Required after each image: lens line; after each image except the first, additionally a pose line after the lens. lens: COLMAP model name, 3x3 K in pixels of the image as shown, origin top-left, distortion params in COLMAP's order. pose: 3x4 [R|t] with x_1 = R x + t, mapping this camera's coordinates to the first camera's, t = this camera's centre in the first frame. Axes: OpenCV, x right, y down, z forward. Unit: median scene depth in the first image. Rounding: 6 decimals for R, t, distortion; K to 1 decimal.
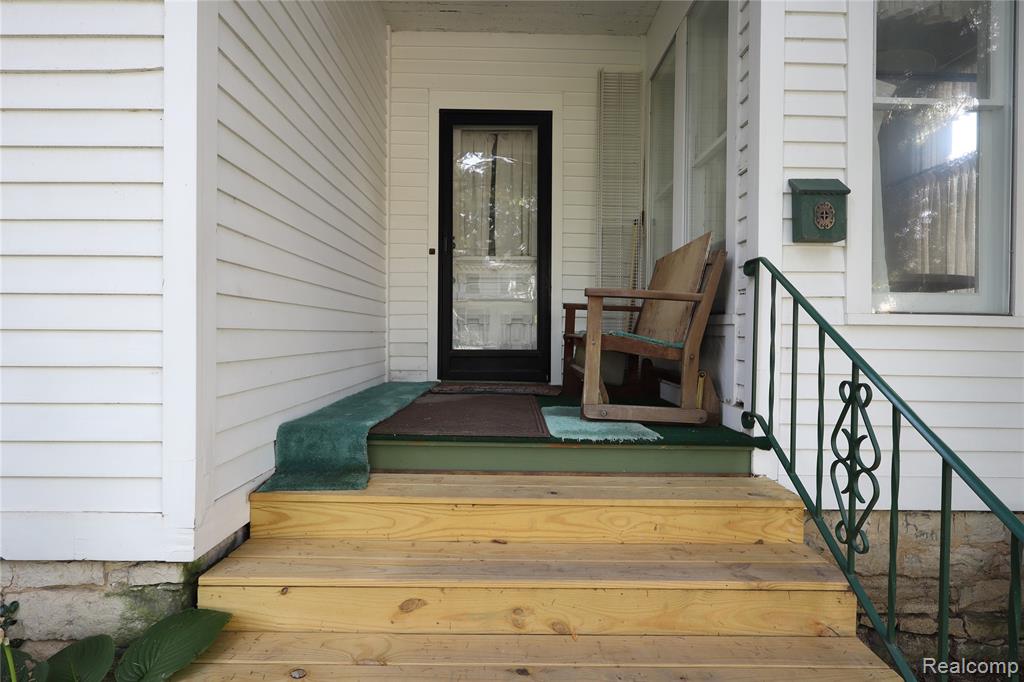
lens RADIAL K [[516.7, 0, 512.3], [0, 516.7, 338.8], [0, 0, 1]] dist [-0.001510, 0.000491]
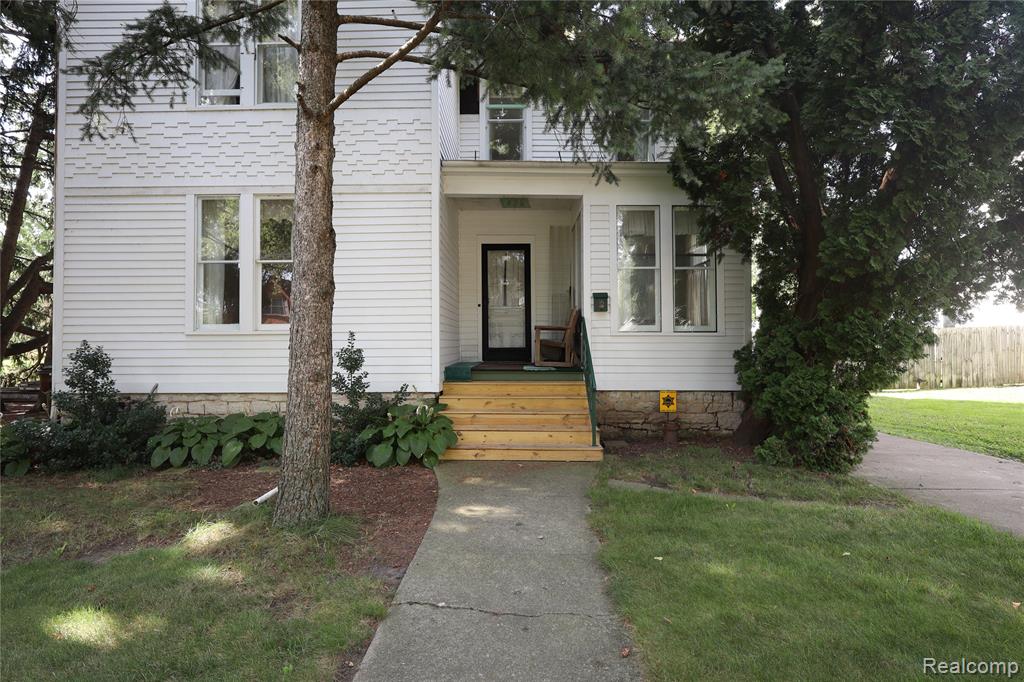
lens RADIAL K [[516.7, 0, 510.9], [0, 516.7, 341.4], [0, 0, 1]] dist [-0.001510, 0.000491]
pose [[0.999545, -0.014132, -0.026638, 0.051048], [0.013724, 0.999786, -0.015465, 0.033356], [0.026851, 0.015092, 0.999526, -1.473173]]
